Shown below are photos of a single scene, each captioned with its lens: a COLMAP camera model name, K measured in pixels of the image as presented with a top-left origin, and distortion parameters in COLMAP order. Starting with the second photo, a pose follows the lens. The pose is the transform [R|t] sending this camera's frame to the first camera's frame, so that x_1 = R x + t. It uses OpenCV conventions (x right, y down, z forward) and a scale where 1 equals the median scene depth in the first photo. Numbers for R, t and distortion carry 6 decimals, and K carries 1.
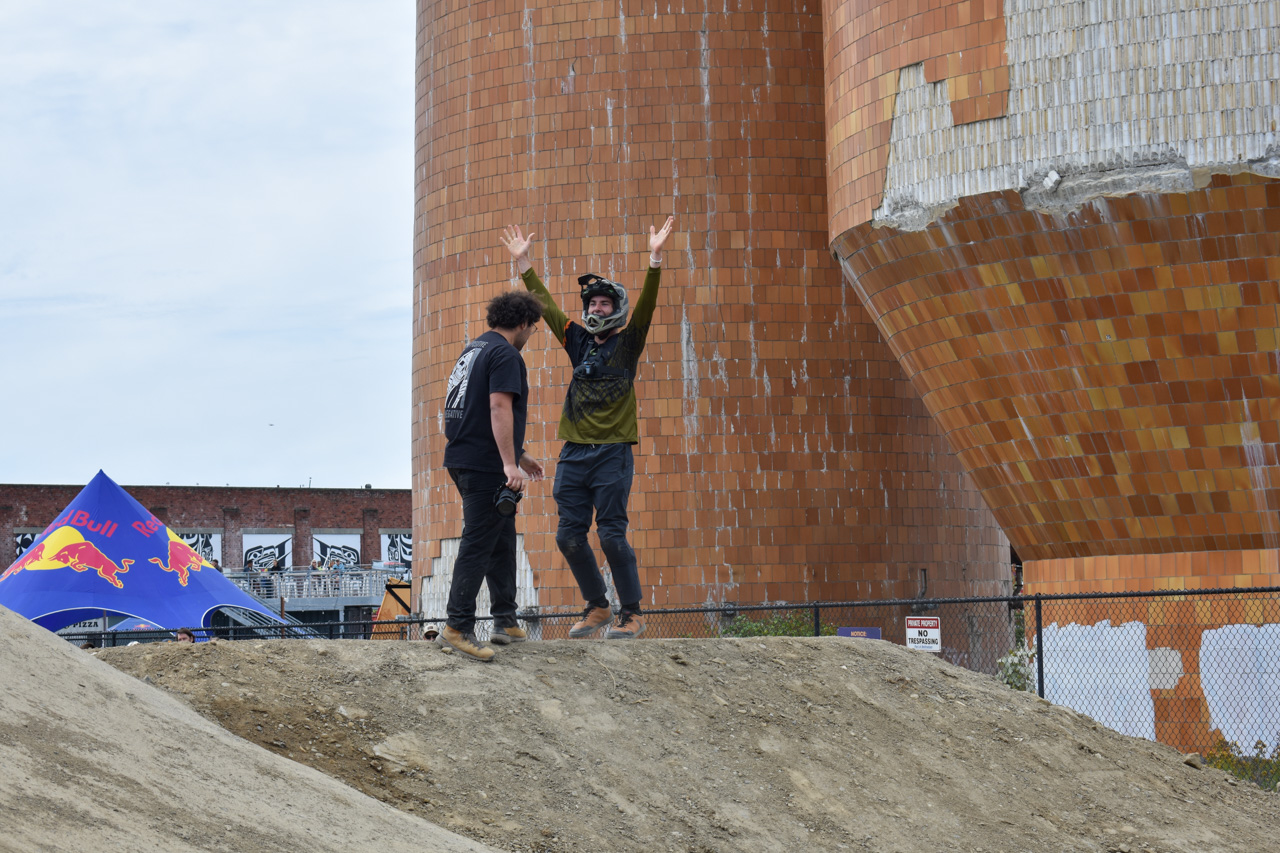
lens RADIAL K [[2910.1, 0, 640.0], [0, 2910.1, 426.5], [0, 0, 1]] dist [0.073526, 0.502328]
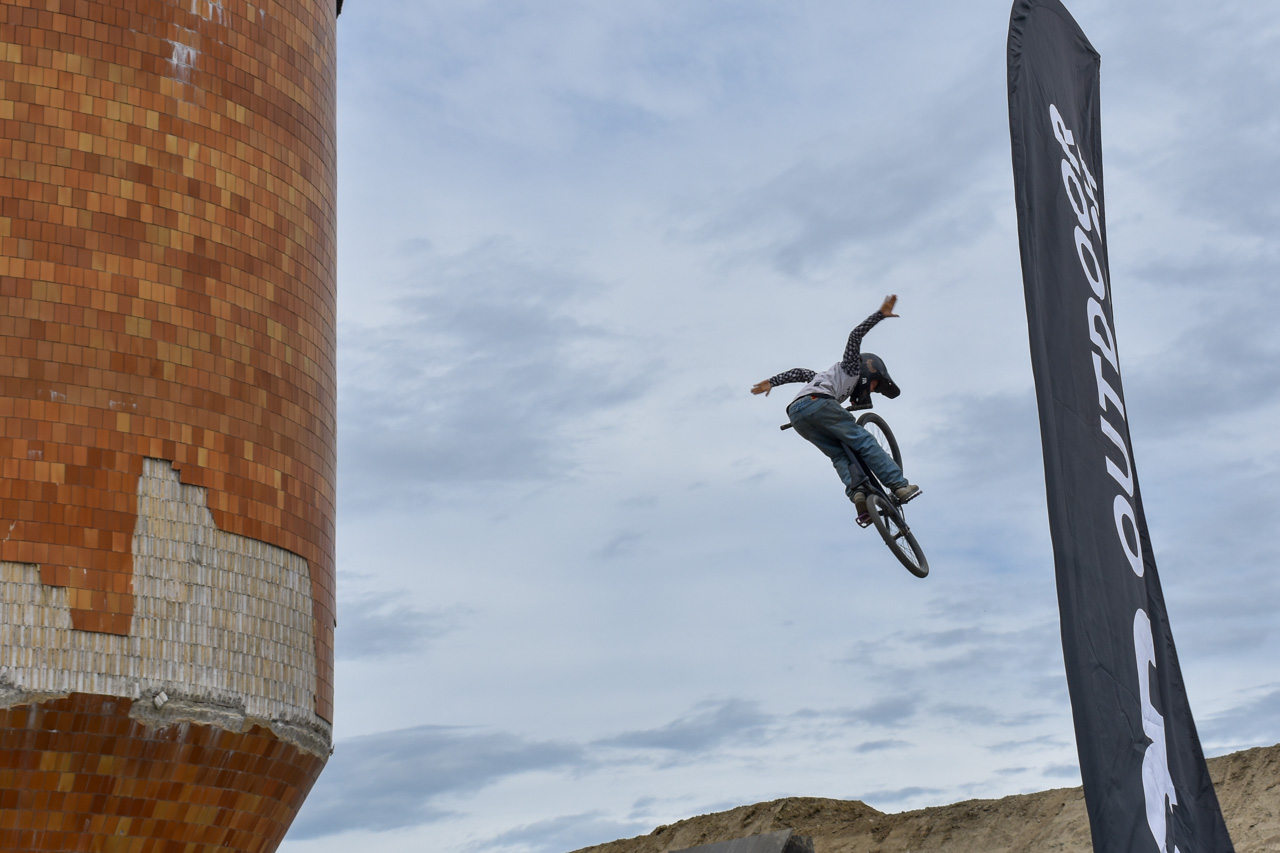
lens RADIAL K [[2795.7, 0, 640.0], [0, 2795.7, 426.5], [0, 0, 1]] dist [-0.008211, 0.246542]
pose [[0.028649, 0.271423, 0.962034, -1.002646], [-0.049153, 0.961647, -0.269850, 0.110865], [-0.998380, -0.039556, 0.040892, 0.753872]]
